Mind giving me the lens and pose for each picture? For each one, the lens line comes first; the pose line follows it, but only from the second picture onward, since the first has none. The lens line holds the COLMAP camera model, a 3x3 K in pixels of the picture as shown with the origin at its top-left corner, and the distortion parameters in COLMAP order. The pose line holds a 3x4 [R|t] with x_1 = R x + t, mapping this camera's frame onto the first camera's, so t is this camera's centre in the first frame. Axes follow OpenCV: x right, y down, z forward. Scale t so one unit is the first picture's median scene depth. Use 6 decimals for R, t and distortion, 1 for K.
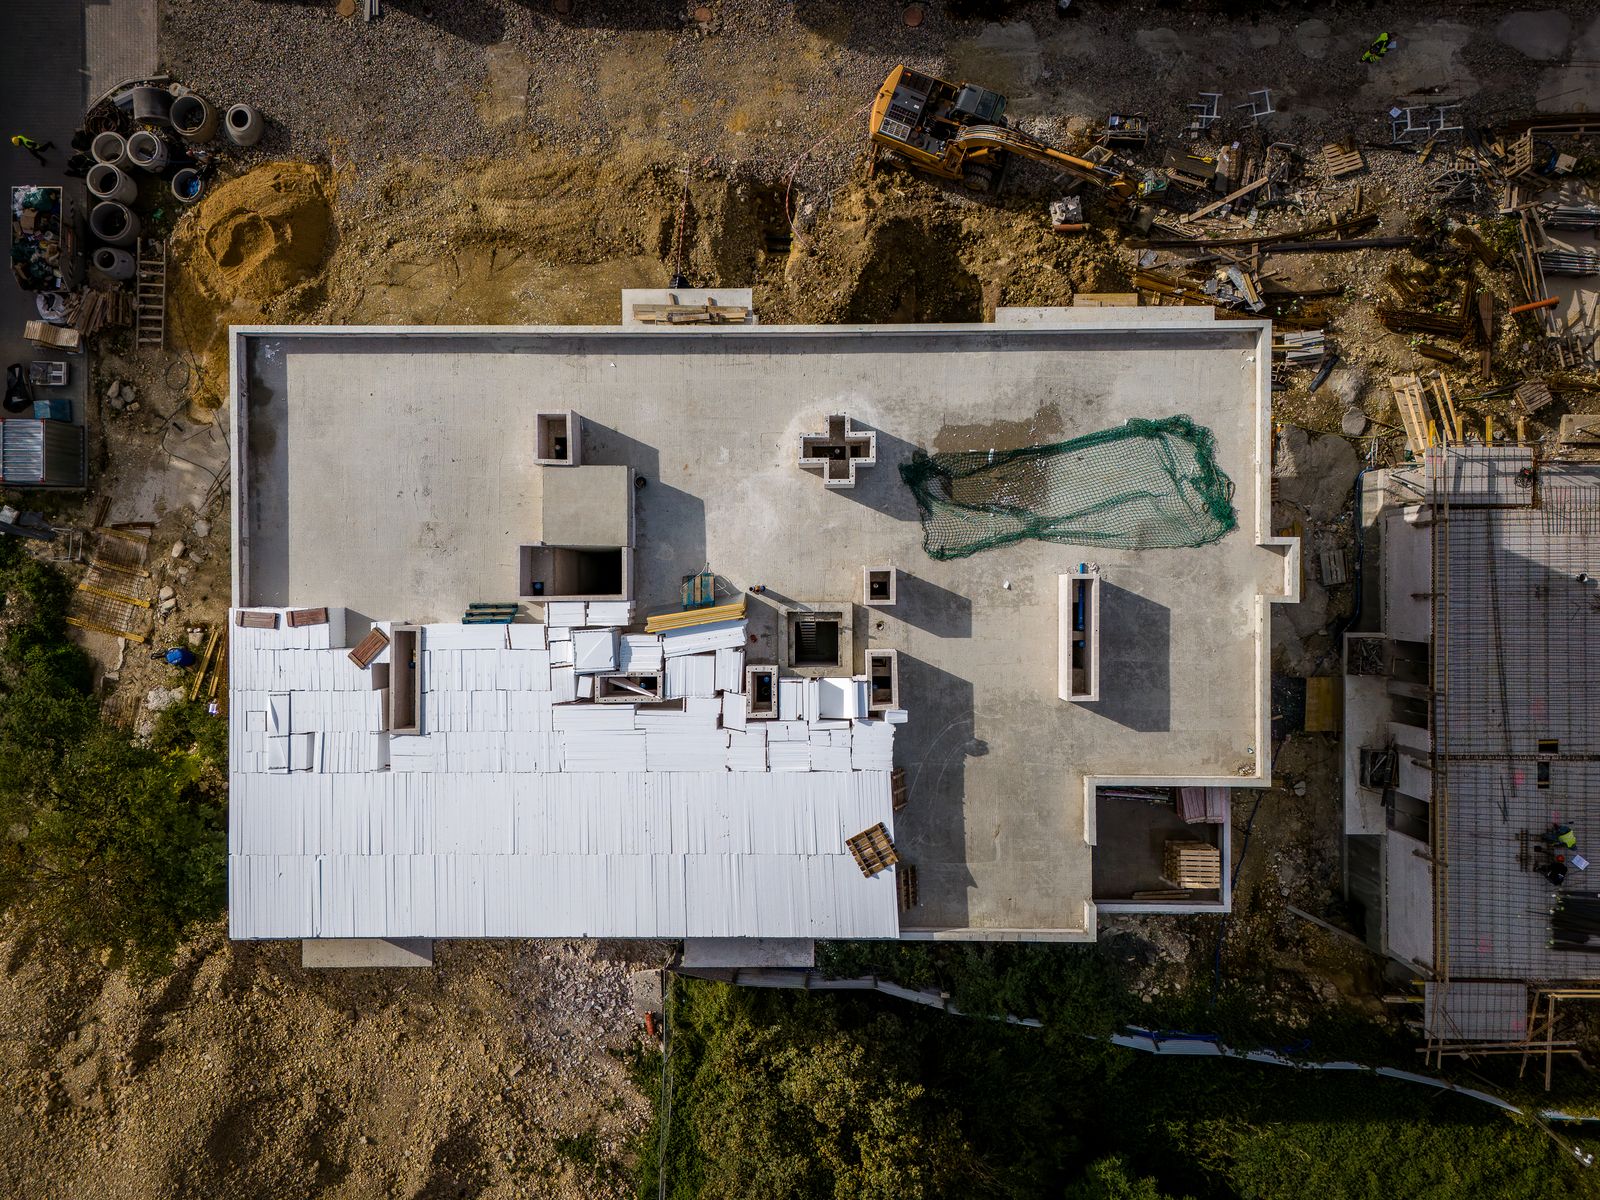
lens RADIAL K [[1174.6, 0, 803.7], [0, 1174.6, 606.9], [0, 0, 1]] dist [0.055004, -0.038278]
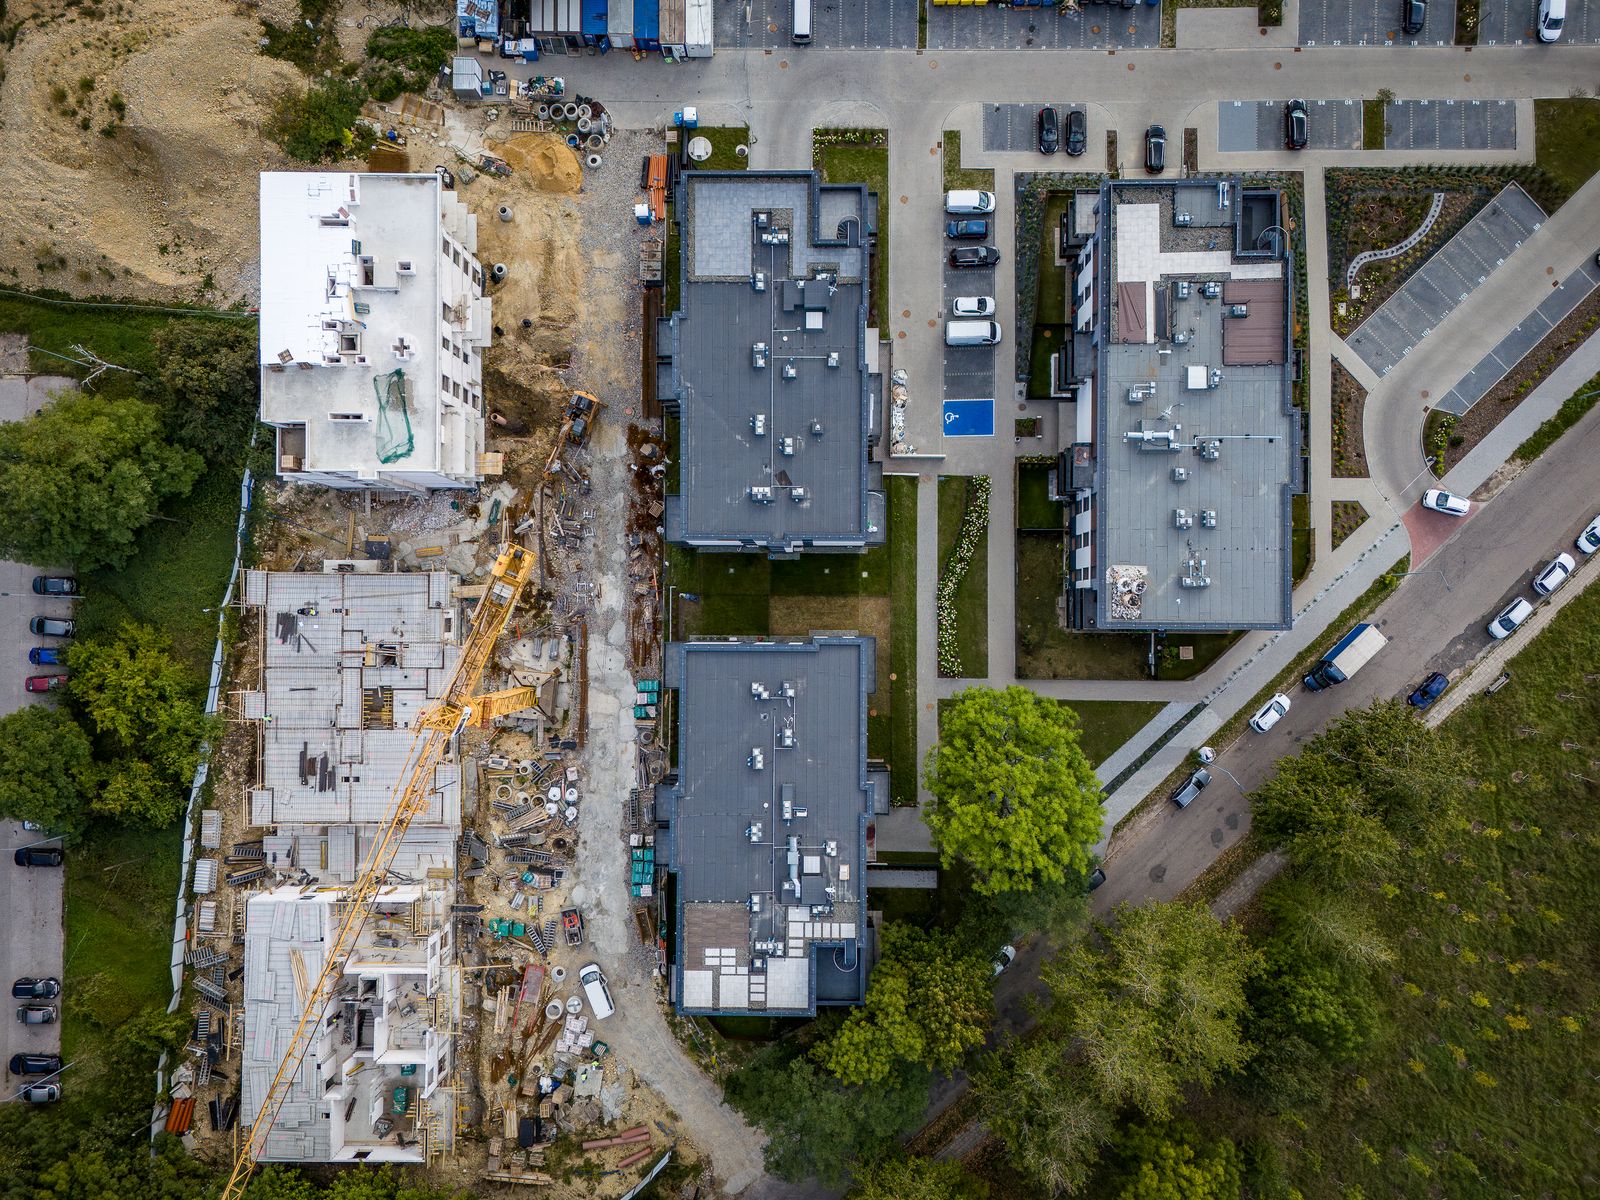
lens RADIAL K [[1174.6, 0, 803.7], [0, 1174.6, 606.9], [0, 0, 1]] dist [0.055004, -0.038278]
pose [[-0.005467, 0.999914, 0.011961, 0.569297], [-0.999963, -0.005547, 0.006629, -1.030787], [0.006695, -0.011924, 0.999906, -1.915539]]
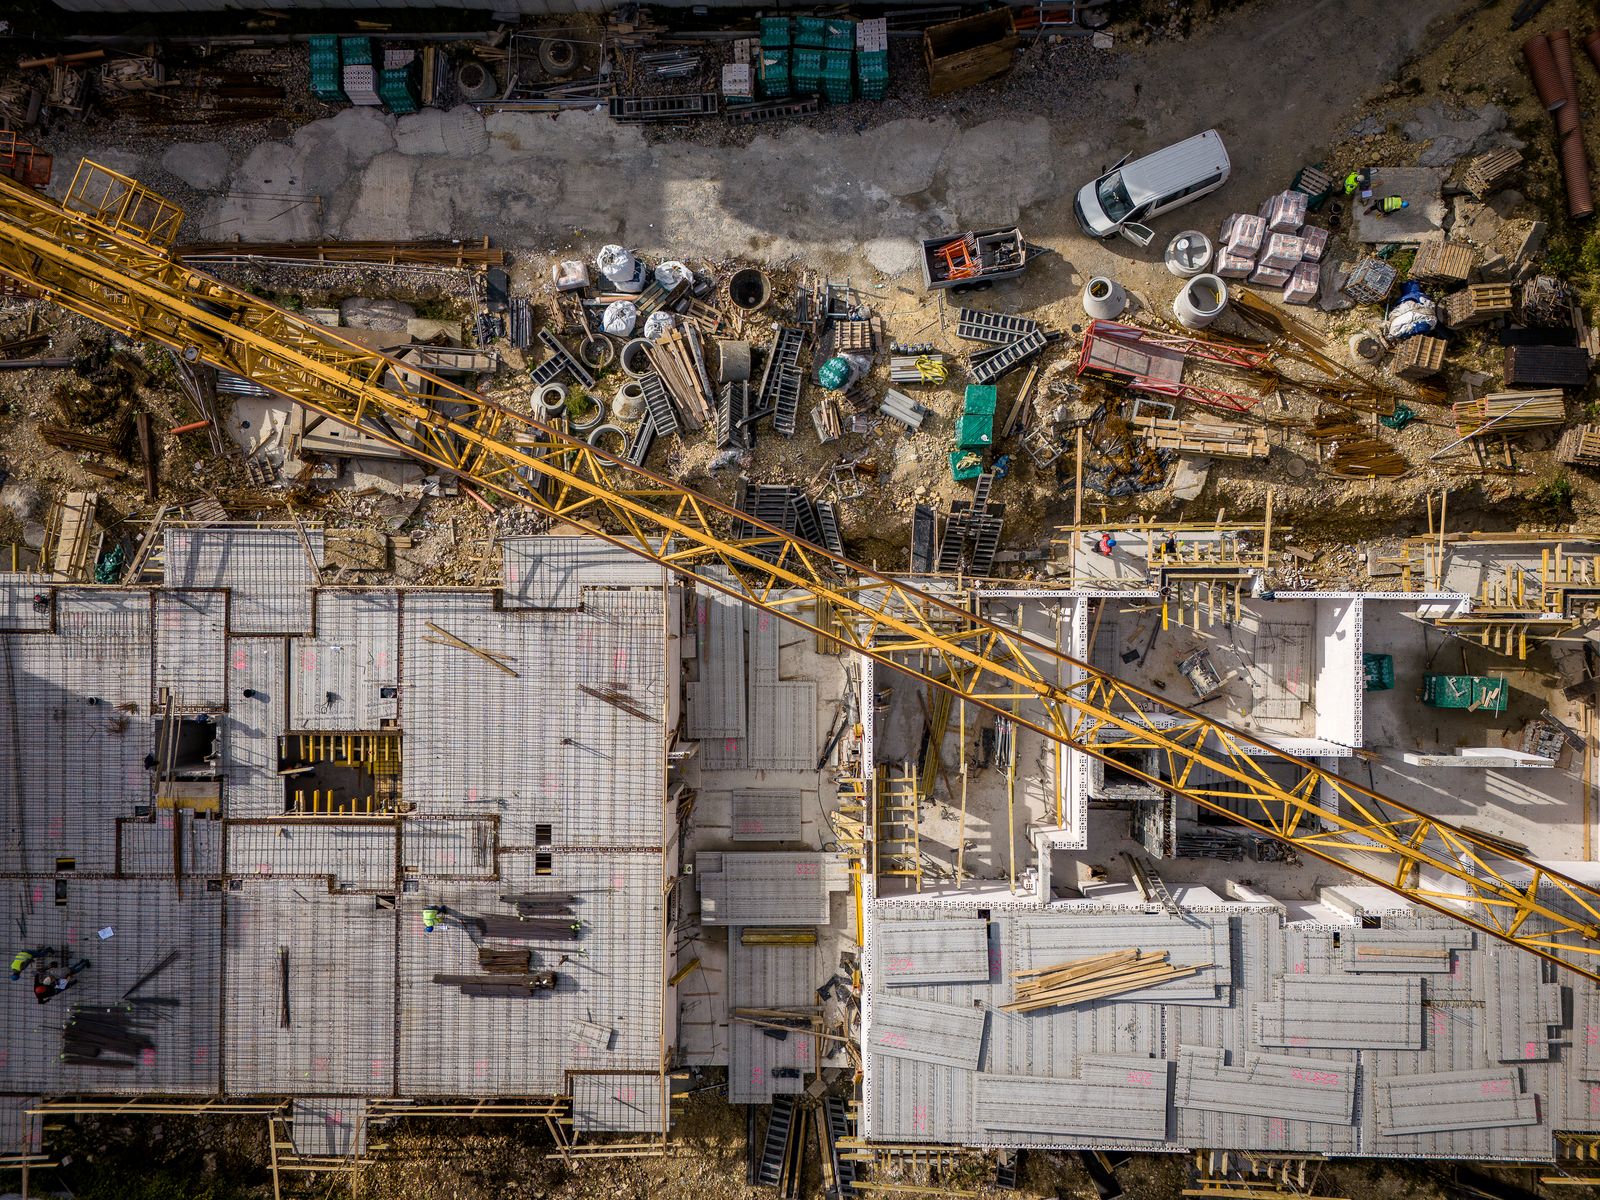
lens RADIAL K [[1174.6, 0, 803.7], [0, 1174.6, 606.9], [0, 0, 1]] dist [0.055004, -0.038278]
pose [[0.999990, 0.004433, 0.000105, 1.259188], [-0.004432, 0.999963, -0.007425, -0.100543], [-0.000138, 0.007424, 0.999972, -0.030924]]
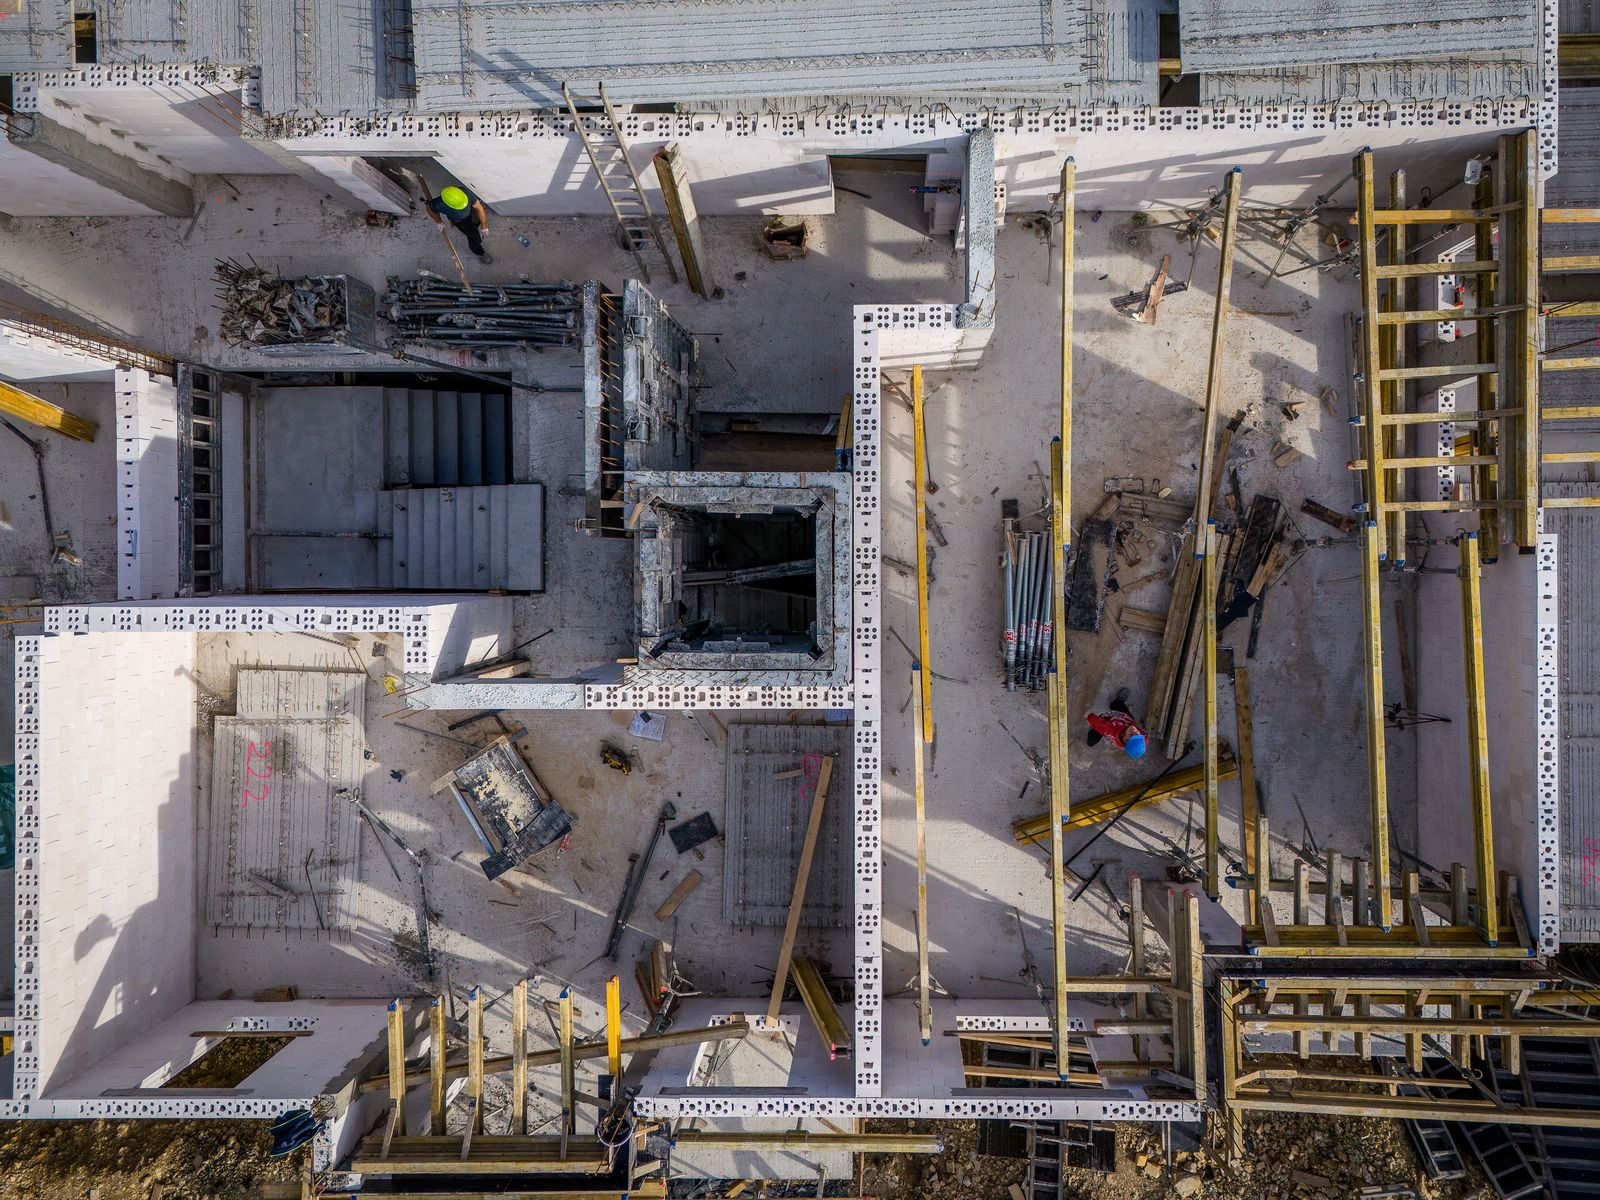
lens RADIAL K [[1174.6, 0, 803.7], [0, 1174.6, 606.9], [0, 0, 1]] dist [0.055004, -0.038278]
pose [[-0.997973, 0.002375, 0.063600, 1.480492], [-0.003052, -0.999940, -0.010555, 0.012238], [0.063571, -0.010728, 0.997920, 0.614332]]
